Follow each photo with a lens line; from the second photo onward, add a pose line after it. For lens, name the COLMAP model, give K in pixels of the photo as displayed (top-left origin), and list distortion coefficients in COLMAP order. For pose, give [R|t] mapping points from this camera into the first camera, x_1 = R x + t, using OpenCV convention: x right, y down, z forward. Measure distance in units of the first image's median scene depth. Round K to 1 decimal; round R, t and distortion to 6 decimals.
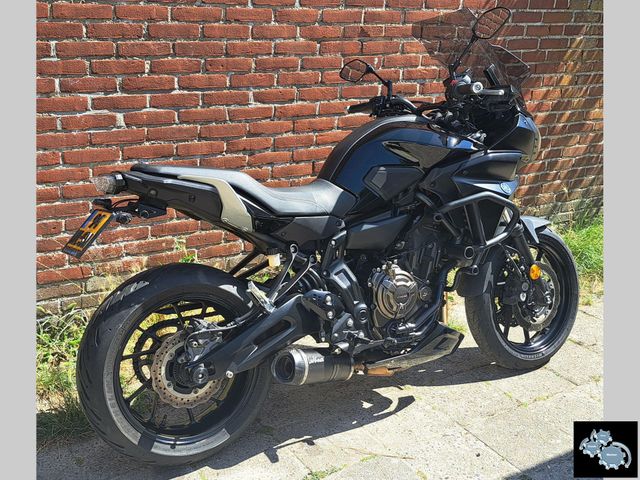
lens RADIAL K [[735.9, 0, 289.3], [0, 735.9, 218.7], [0, 0, 1]] dist [0.049837, 0.000000]
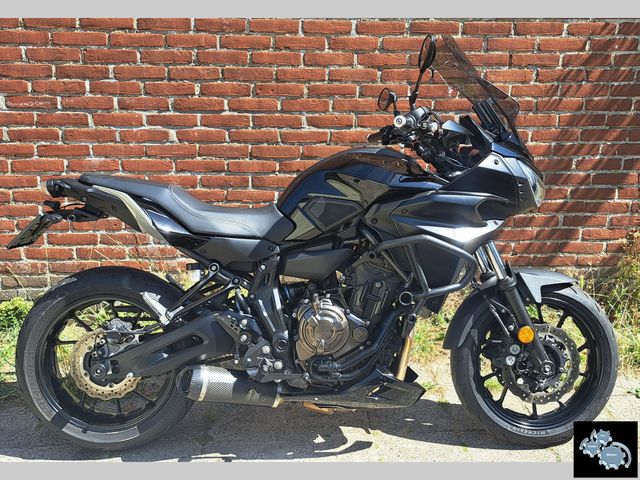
lens RADIAL K [[695.9, 0, 335.5], [0, 695.9, 214.1], [0, 0, 1]] dist [0.057930, 0.000000]
pose [[0.899446, 0.101973, -0.424969, 0.460408], [-0.114129, 0.993461, -0.003168, -0.040569], [0.421868, 0.051351, 0.905202, 0.150245]]
